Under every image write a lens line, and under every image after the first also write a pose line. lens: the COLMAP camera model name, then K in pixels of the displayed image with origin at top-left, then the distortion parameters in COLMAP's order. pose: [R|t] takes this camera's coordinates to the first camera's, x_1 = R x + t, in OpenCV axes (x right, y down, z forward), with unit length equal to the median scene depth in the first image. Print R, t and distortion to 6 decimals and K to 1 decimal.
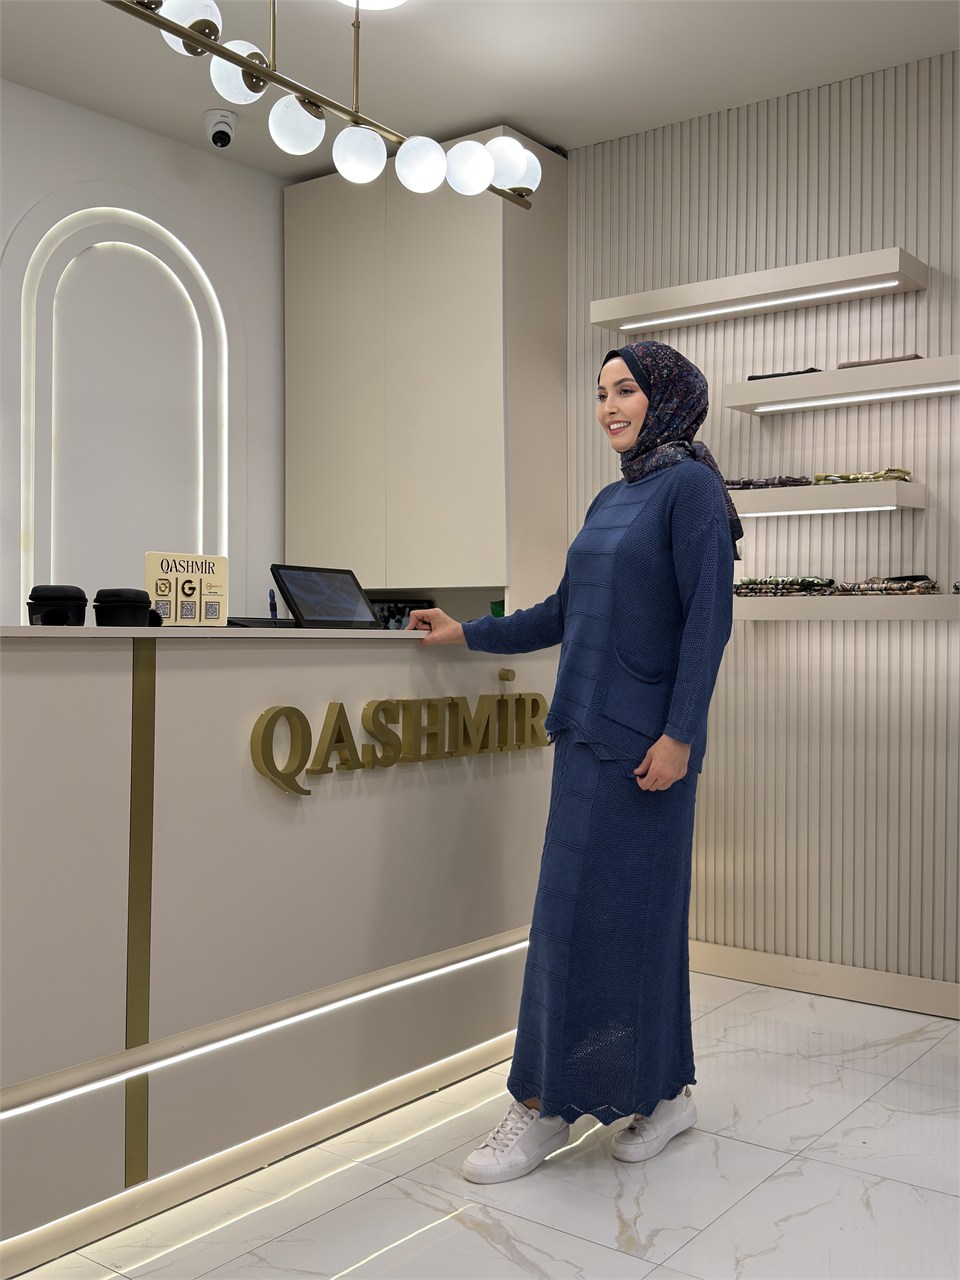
lens RADIAL K [[1269.7, 0, 480.8], [0, 1269.7, 641.9], [0, 0, 1]] dist [0.176638, -0.390617]
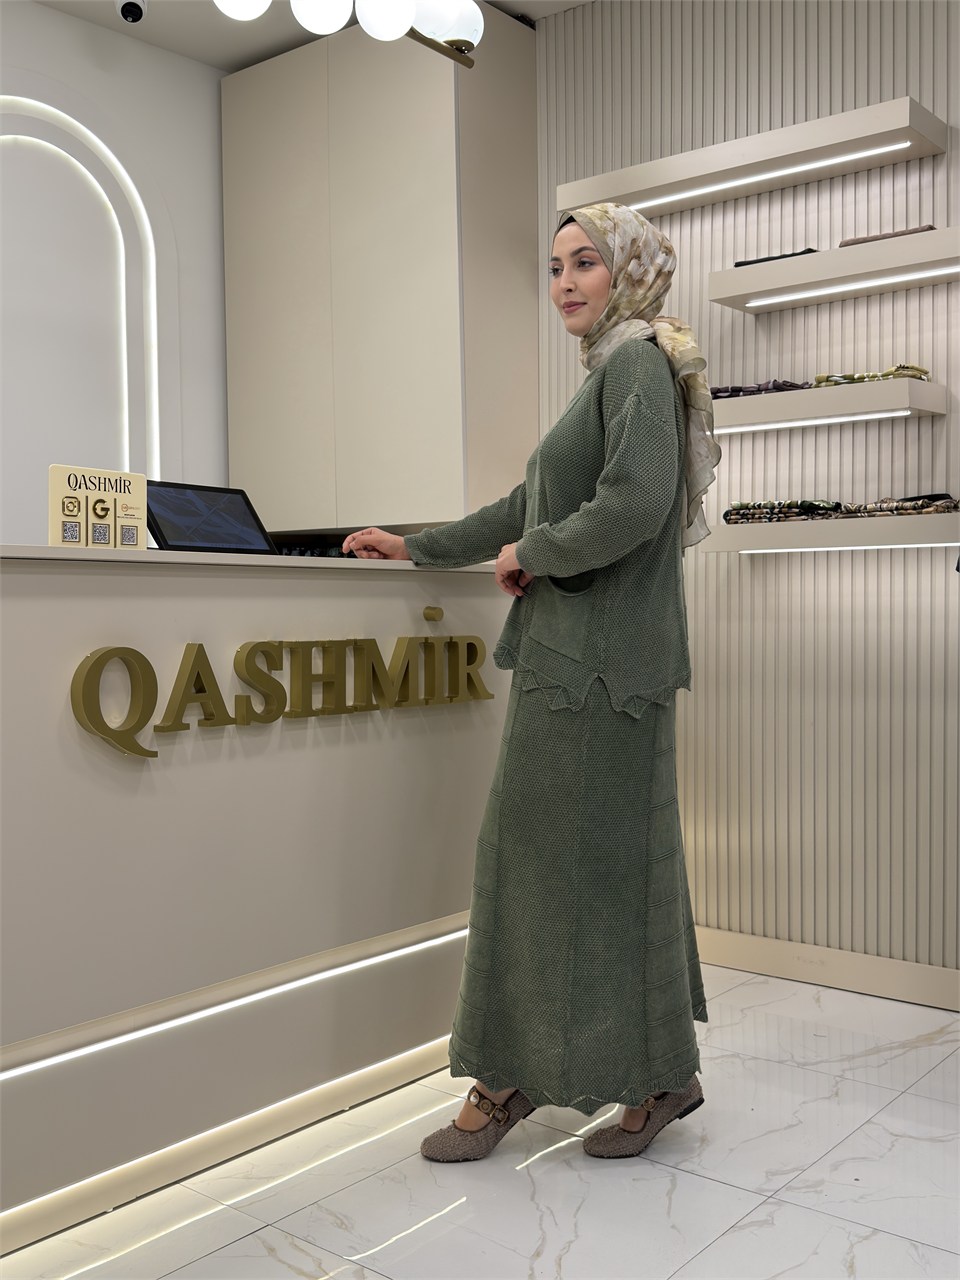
lens RADIAL K [[1268.3, 0, 483.8], [0, 1268.3, 641.1], [0, 0, 1]] dist [0.157033, -0.327132]
pose [[0.999089, -0.012181, -0.040903, 0.081072], [0.013037, 0.999700, 0.020739, 0.025043], [0.040638, -0.021253, 0.998948, 0.155140]]
